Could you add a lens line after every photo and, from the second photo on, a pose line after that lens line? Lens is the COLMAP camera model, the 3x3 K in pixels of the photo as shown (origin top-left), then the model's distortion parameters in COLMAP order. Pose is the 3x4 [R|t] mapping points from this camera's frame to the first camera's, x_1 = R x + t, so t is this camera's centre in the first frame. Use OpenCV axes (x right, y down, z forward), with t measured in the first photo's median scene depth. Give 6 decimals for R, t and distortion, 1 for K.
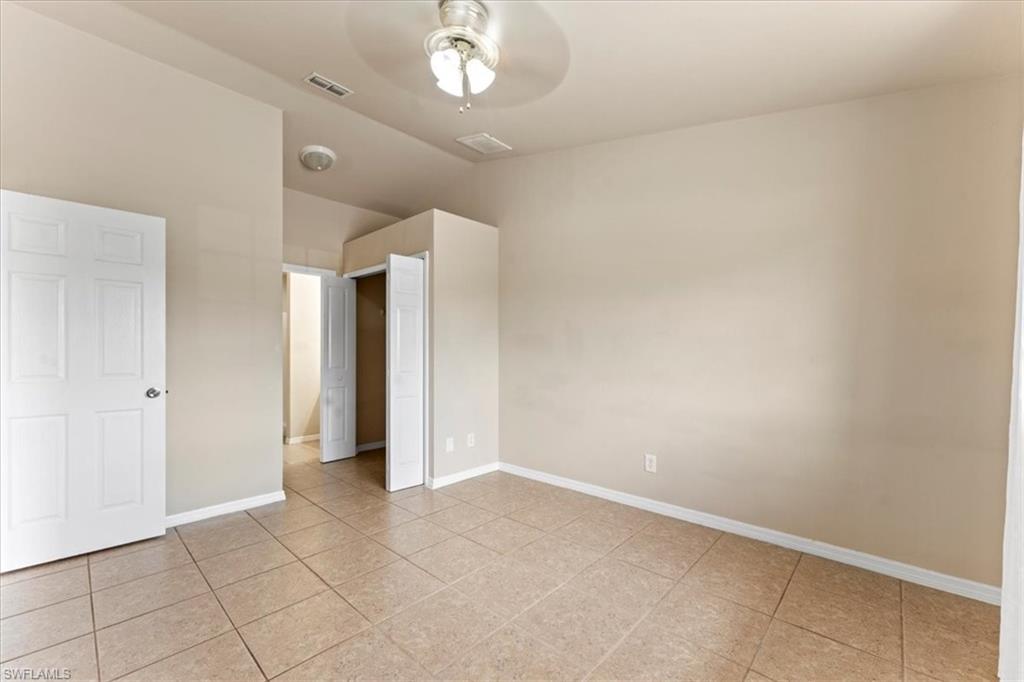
lens RADIAL K [[419.0, 0, 509.6], [0, 419.0, 348.0], [0, 0, 1]] dist [-0.001873, -0.001973]
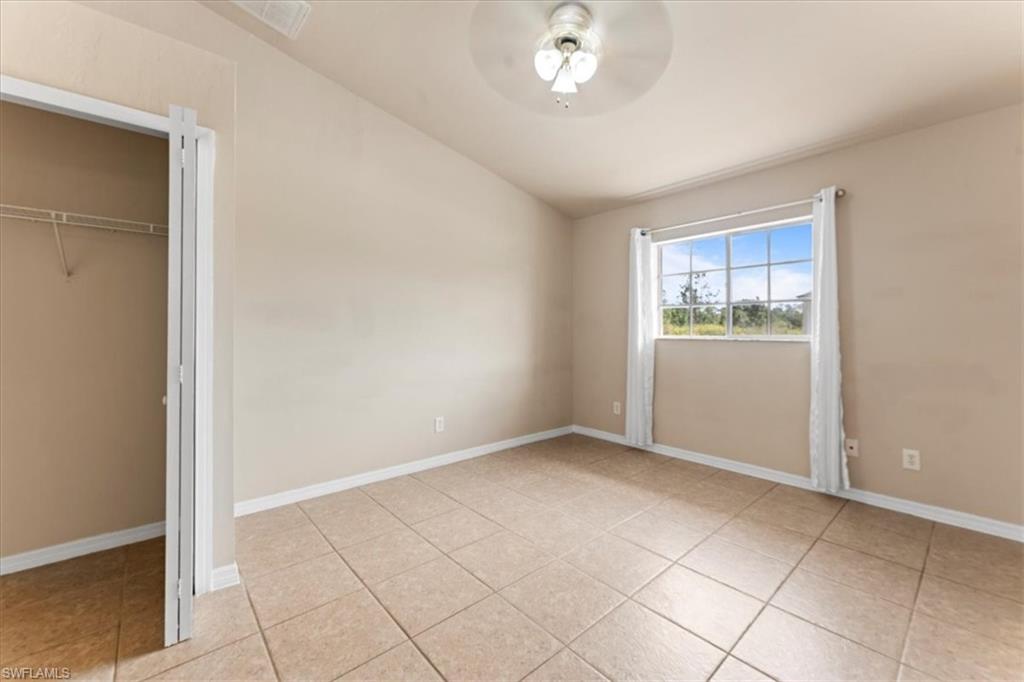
lens RADIAL K [[419.0, 0, 510.0], [0, 419.0, 332.7], [0, 0, 1]] dist [-0.001873, -0.001973]
pose [[0.092784, -0.010405, 0.995632, -0.834432], [-0.005222, 0.999927, 0.010937, 0.009685], [-0.995673, -0.006214, 0.092723, 0.740987]]
